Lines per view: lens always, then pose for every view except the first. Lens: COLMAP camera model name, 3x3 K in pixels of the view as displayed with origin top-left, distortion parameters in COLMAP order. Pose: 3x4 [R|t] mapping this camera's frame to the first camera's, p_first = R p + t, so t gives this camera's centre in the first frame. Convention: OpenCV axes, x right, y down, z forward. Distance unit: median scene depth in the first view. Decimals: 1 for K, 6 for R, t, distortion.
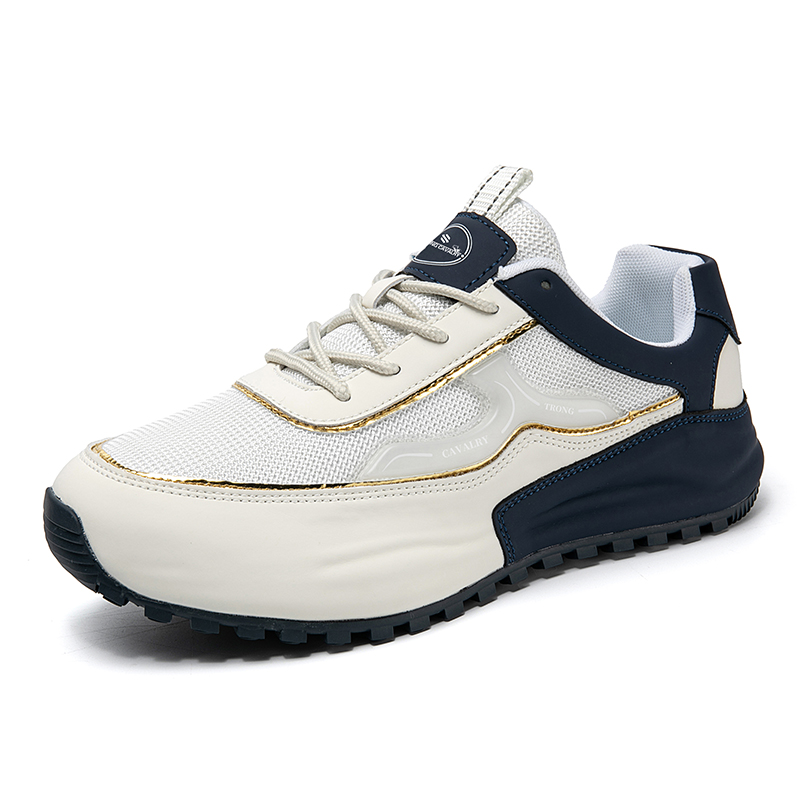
lens RADIAL K [[1895.9, 0, 409.7], [0, 1895.9, 422.3], [0, 0, 1]] dist [-0.029323, 0.000000]
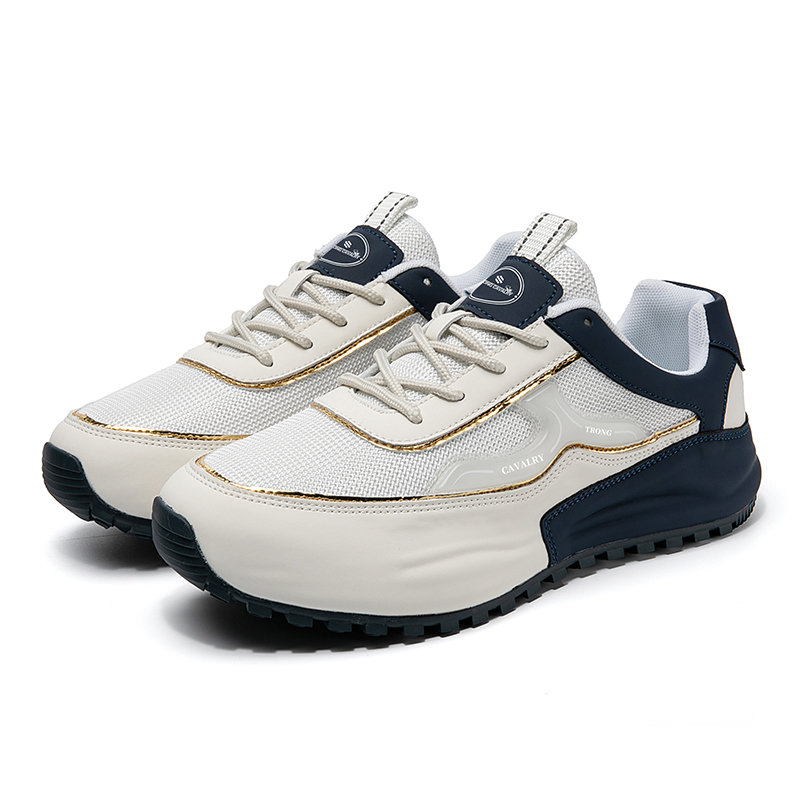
lens RADIAL K [[1895.9, 0, 404.2], [0, 1895.9, 365.2], [0, 0, 1]] dist [-0.029323, 0.000000]
pose [[0.998156, 0.013487, 0.059177, -0.107824], [-0.013205, 0.999899, -0.005167, -0.039567], [-0.059240, 0.004377, 0.998234, -0.142298]]
